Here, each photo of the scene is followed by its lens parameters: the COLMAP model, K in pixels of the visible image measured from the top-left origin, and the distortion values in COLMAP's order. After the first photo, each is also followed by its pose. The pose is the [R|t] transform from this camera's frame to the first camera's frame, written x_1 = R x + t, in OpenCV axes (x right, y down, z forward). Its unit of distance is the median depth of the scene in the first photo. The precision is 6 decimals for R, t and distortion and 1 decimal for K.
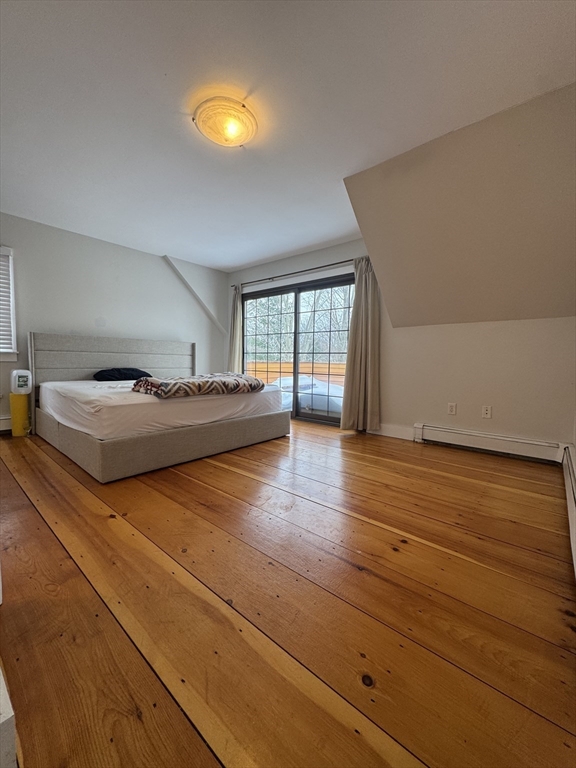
lens RADIAL K [[305.2, 0, 288.0], [0, 305.2, 384.0], [0, 0, 1]] dist [-0.002339, -0.000080]
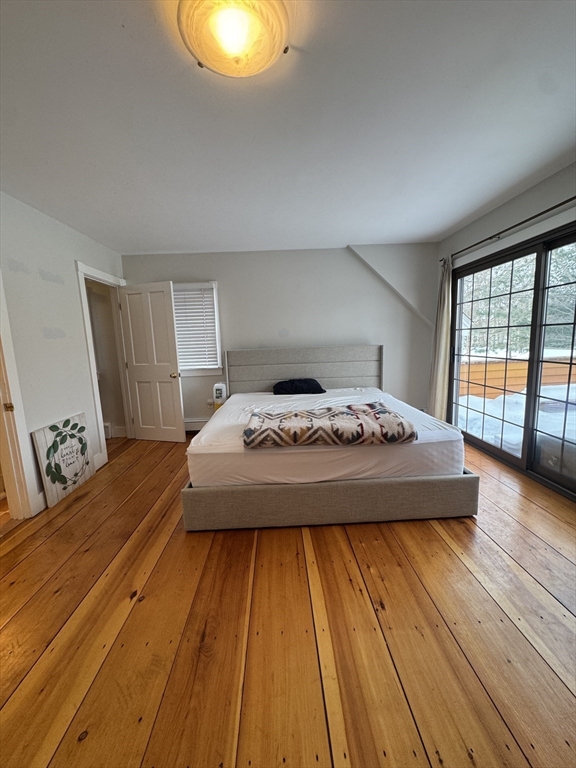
lens RADIAL K [[305.2, 0, 288.0], [0, 305.2, 384.0], [0, 0, 1]] dist [-0.002339, -0.000080]
pose [[0.672499, 0.064187, -0.737309, 0.192355], [-0.005702, 0.996652, 0.081564, -0.142590], [0.740076, -0.050648, 0.670613, 0.388863]]
